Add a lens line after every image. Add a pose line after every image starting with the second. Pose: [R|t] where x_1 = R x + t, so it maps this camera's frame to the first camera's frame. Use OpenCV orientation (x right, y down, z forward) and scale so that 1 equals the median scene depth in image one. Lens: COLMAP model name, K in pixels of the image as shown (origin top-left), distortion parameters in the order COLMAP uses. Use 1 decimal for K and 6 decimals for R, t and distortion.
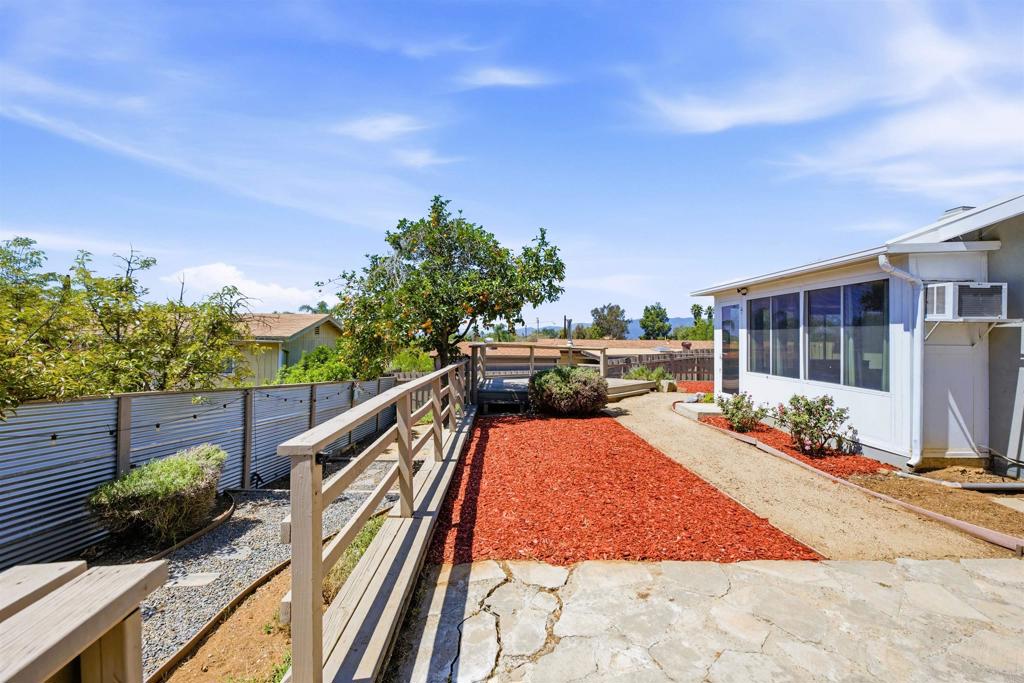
lens RADIAL K [[420.9, 0, 512.0], [0, 420.9, 341.5], [0, 0, 1]] dist [-0.000593, -0.000035]
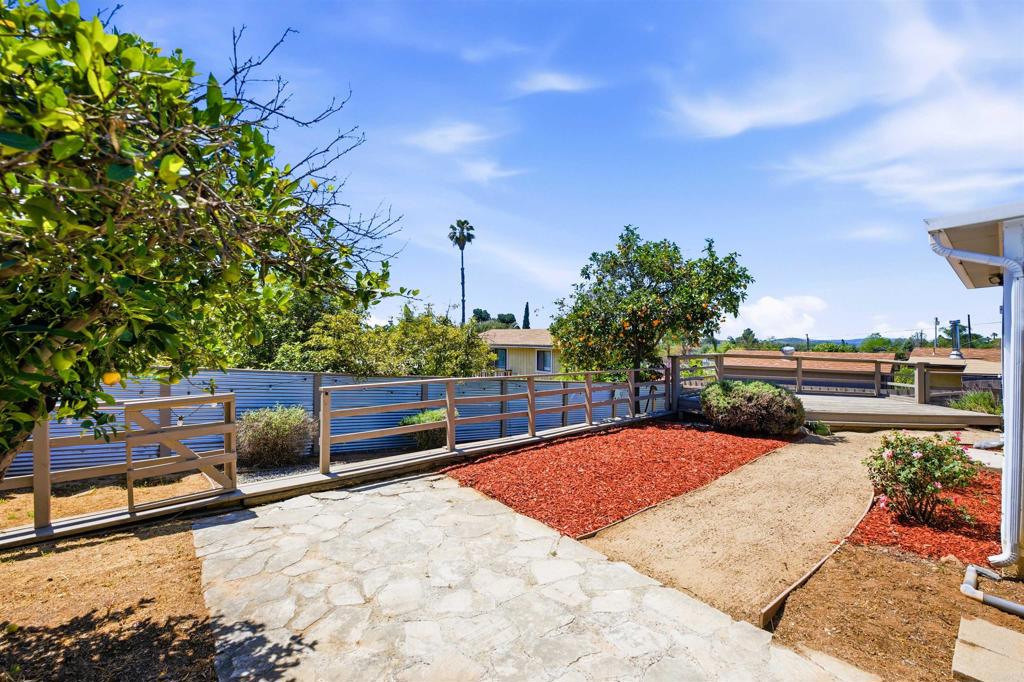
lens RADIAL K [[420.9, 0, 512.0], [0, 420.9, 341.0], [0, 0, 1]] dist [-0.000593, -0.000035]
pose [[0.625402, -0.008670, -0.780255, 0.531323], [-0.005431, 0.999866, -0.015464, -0.008198], [0.780284, 0.013908, 0.625271, 0.031640]]
